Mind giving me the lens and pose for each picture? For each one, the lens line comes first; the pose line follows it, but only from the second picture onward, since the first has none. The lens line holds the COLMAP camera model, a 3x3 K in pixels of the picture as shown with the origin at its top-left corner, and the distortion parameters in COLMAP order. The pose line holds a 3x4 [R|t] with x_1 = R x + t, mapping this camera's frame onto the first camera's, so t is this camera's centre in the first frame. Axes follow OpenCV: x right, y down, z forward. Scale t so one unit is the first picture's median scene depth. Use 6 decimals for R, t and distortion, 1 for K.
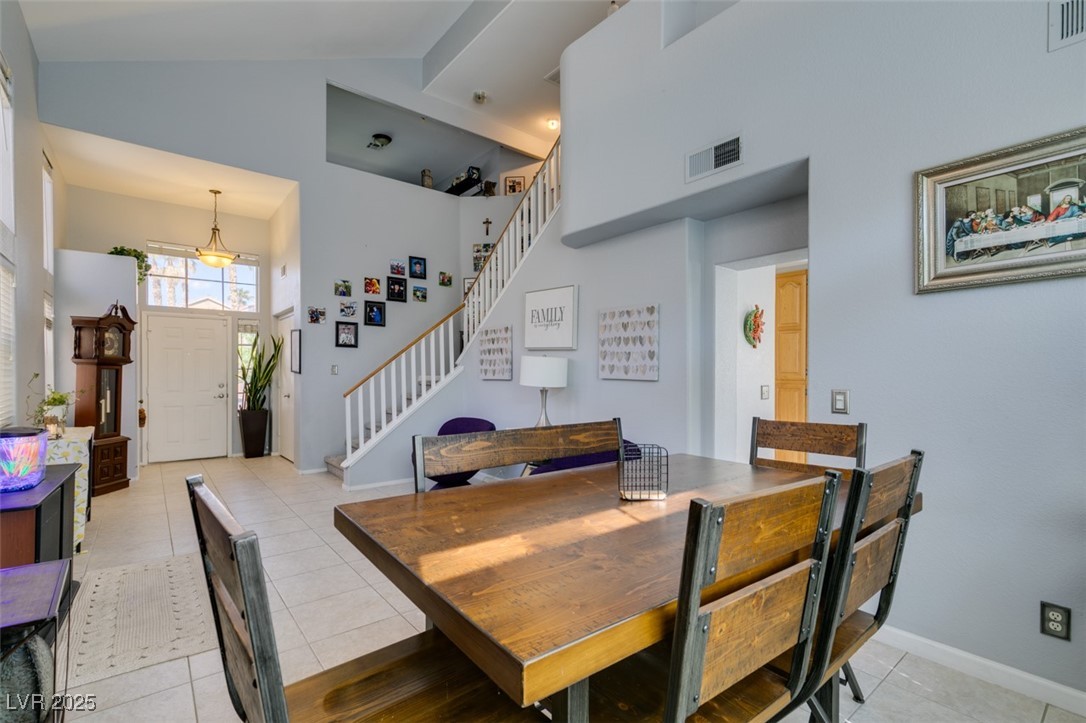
lens RADIAL K [[487.0, 0, 543.5], [0, 487.0, 375.0], [0, 0, 1]] dist [0.005757, -0.002010]
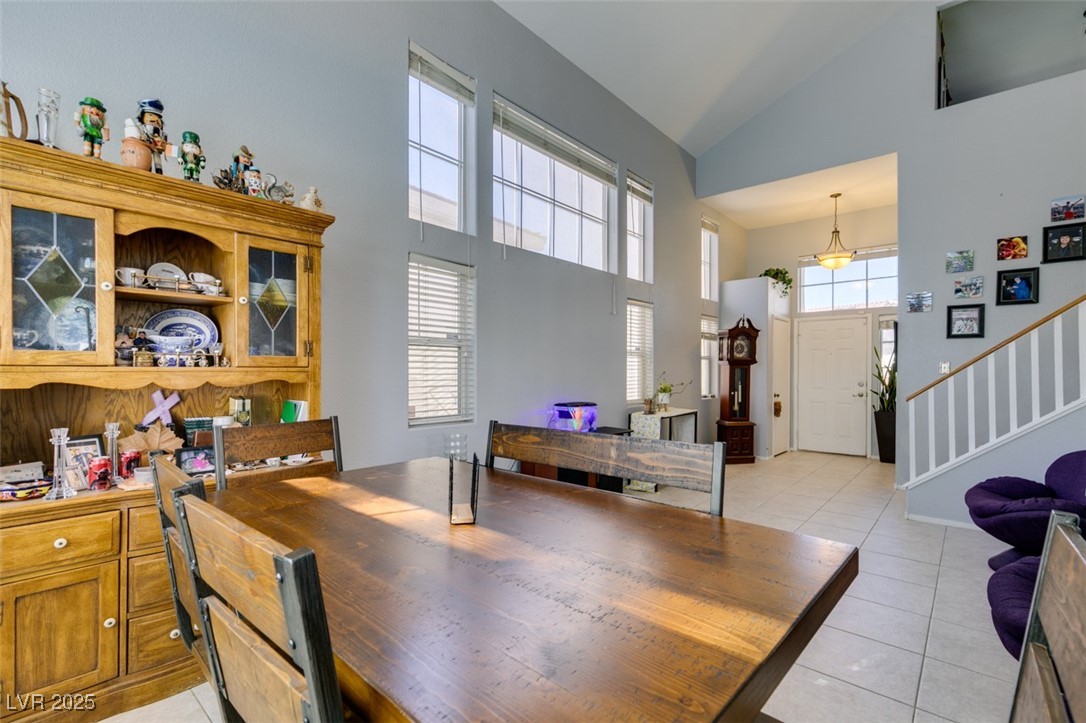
lens RADIAL K [[487.0, 0, 545.0], [0, 487.0, 371.6], [0, 0, 1]] dist [0.005757, -0.002010]
pose [[0.169225, 0.001030, -0.985577, 0.242323], [-0.006860, 0.999976, -0.000133, 0.000181], [0.985554, 0.006784, 0.169228, 0.228144]]
